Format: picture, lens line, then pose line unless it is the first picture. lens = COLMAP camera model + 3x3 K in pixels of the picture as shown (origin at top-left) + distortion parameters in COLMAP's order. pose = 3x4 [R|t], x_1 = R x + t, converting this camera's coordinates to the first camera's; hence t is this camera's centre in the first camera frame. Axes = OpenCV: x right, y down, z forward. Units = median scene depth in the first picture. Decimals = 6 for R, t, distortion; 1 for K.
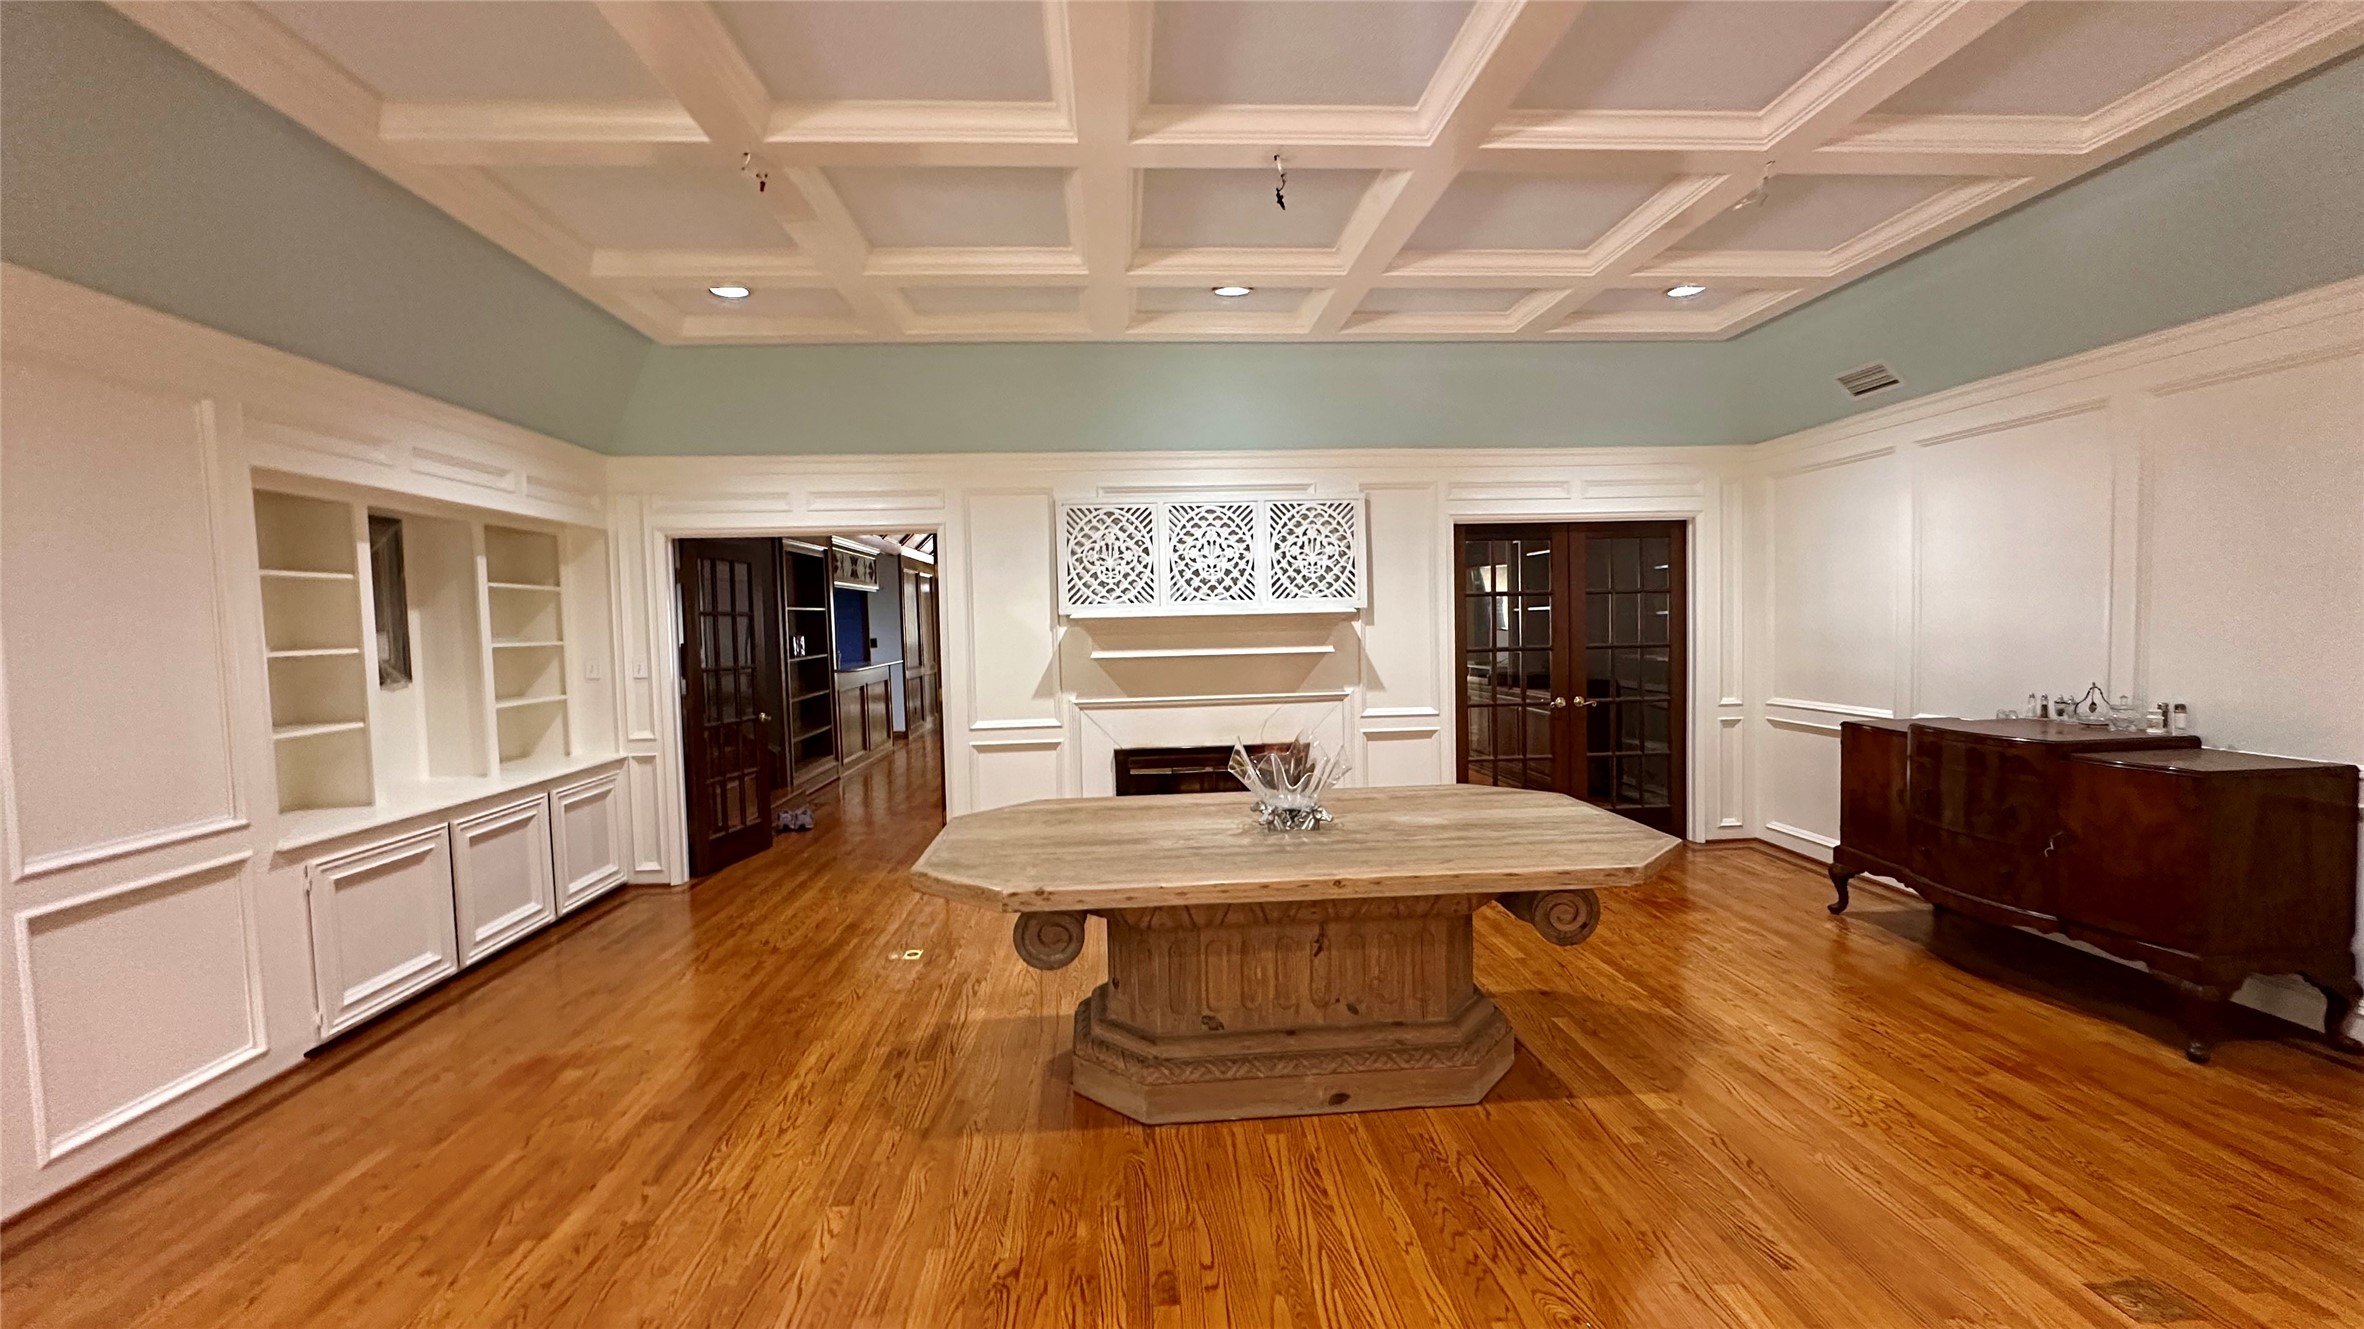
lens RADIAL K [[924.9, 0, 1182.0], [0, 924.9, 664.5], [0, 0, 1]] dist [0.000109, 0.000210]
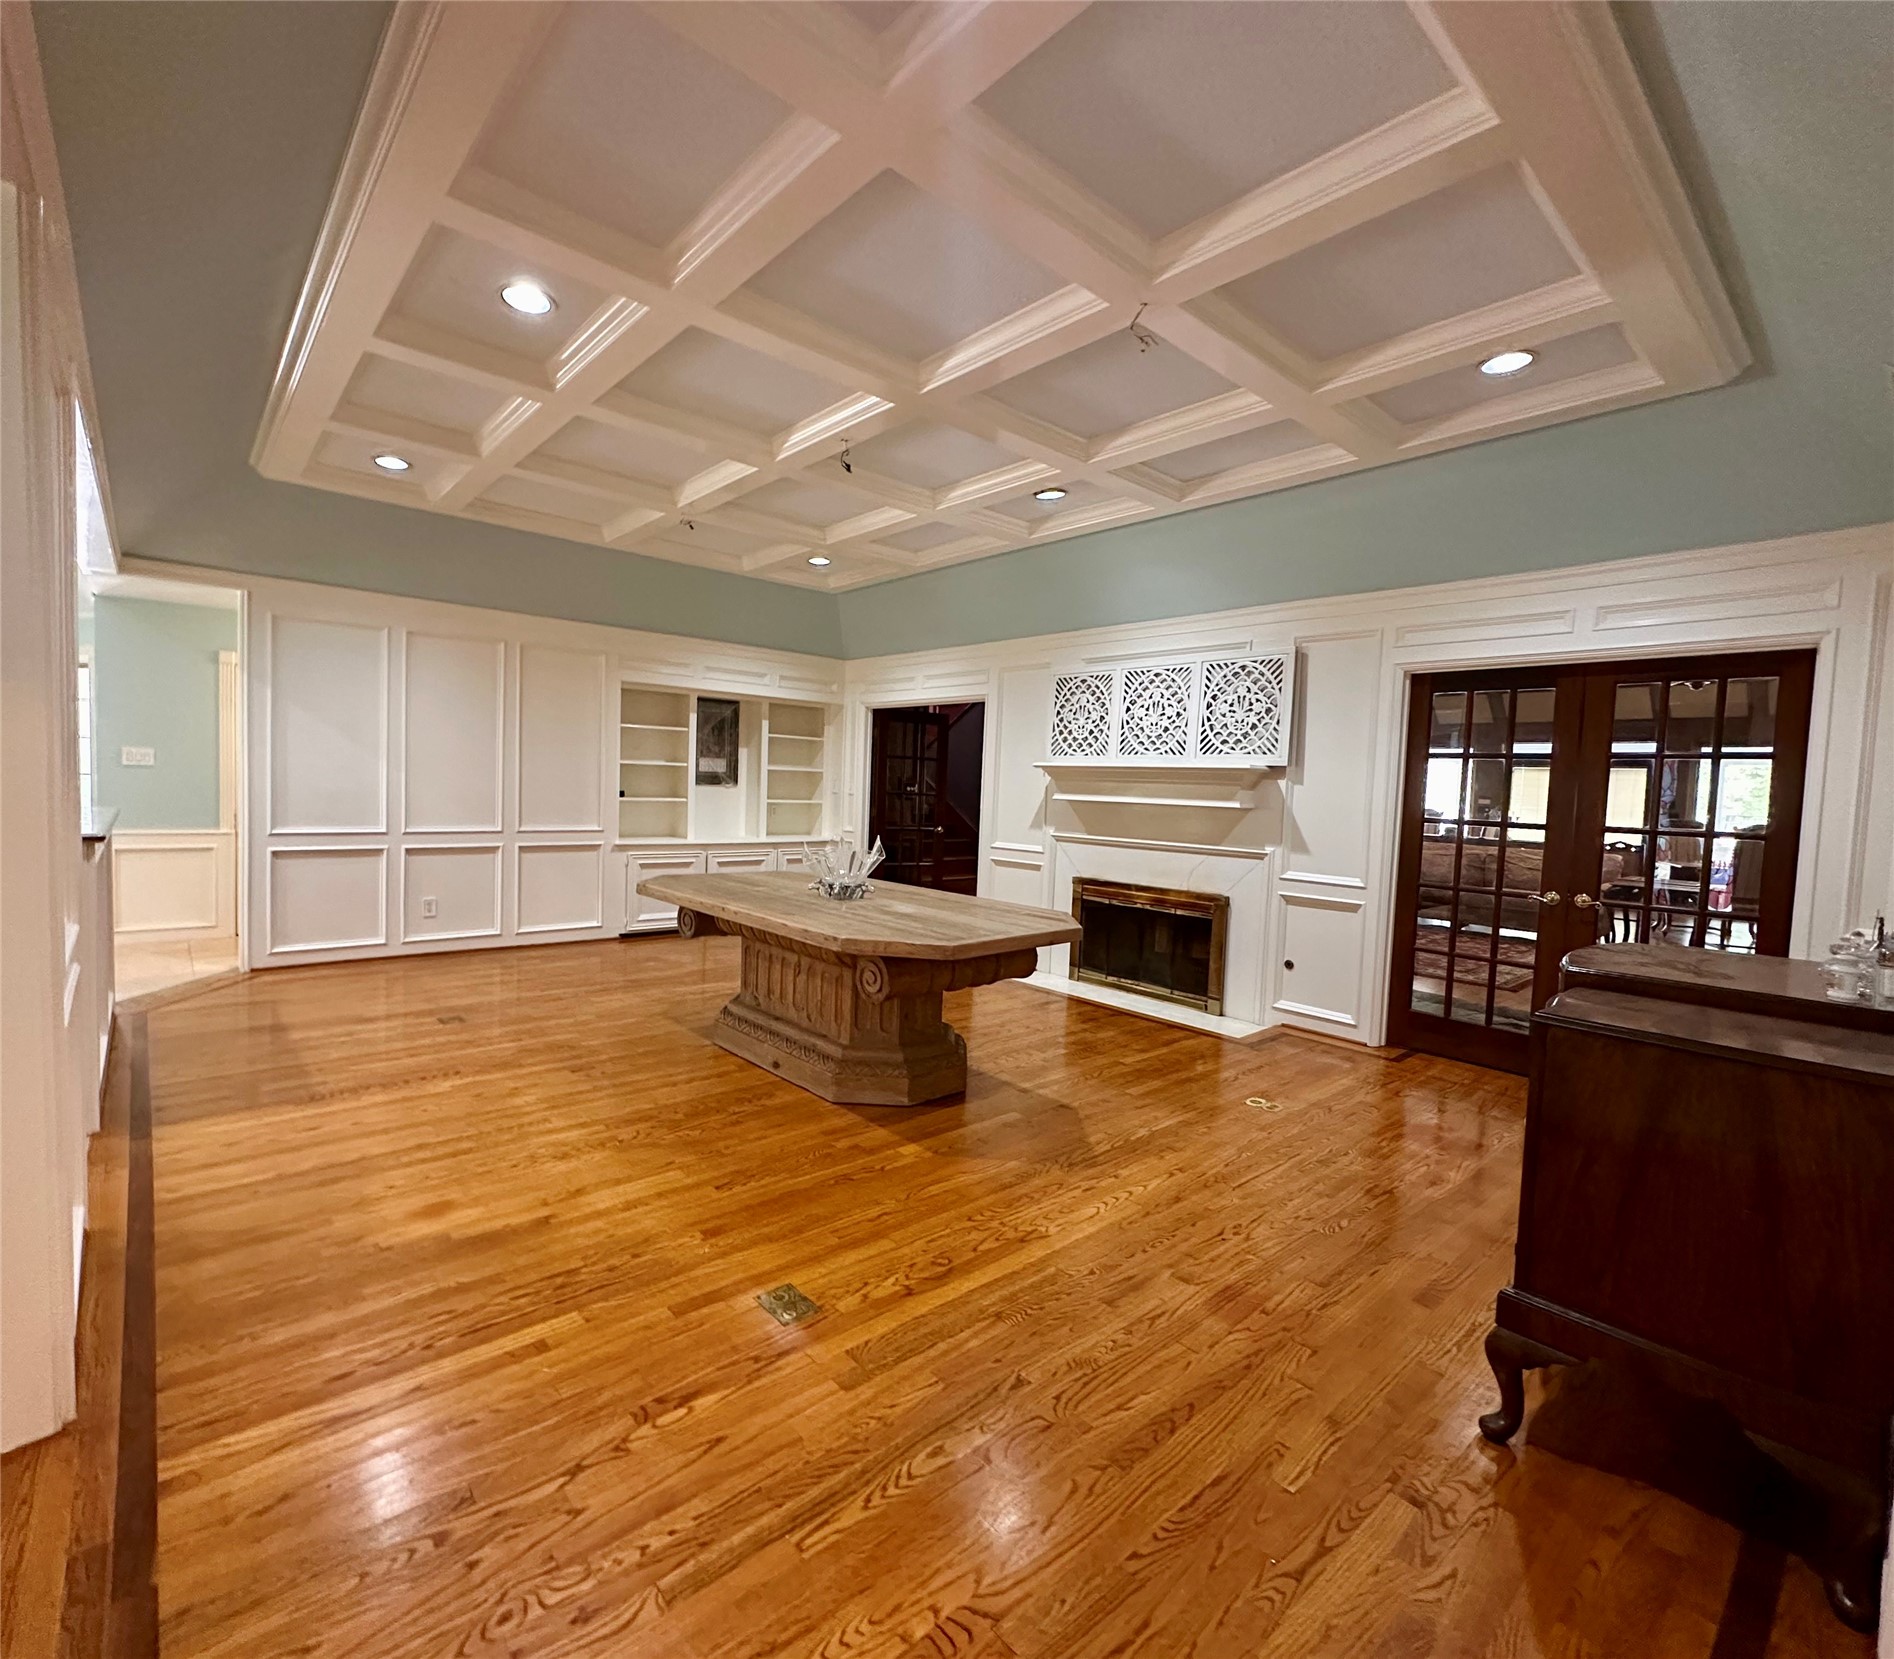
lens RADIAL K [[898.9, 0, 947.0], [0, 898.9, 829.5], [0, 0, 1]] dist [0.002870, 0.000642]
pose [[0.606280, 0.085557, -0.790636, 0.806889], [-0.089191, 0.995239, 0.039303, -0.000481], [0.790234, 0.046689, 0.611024, 0.162130]]
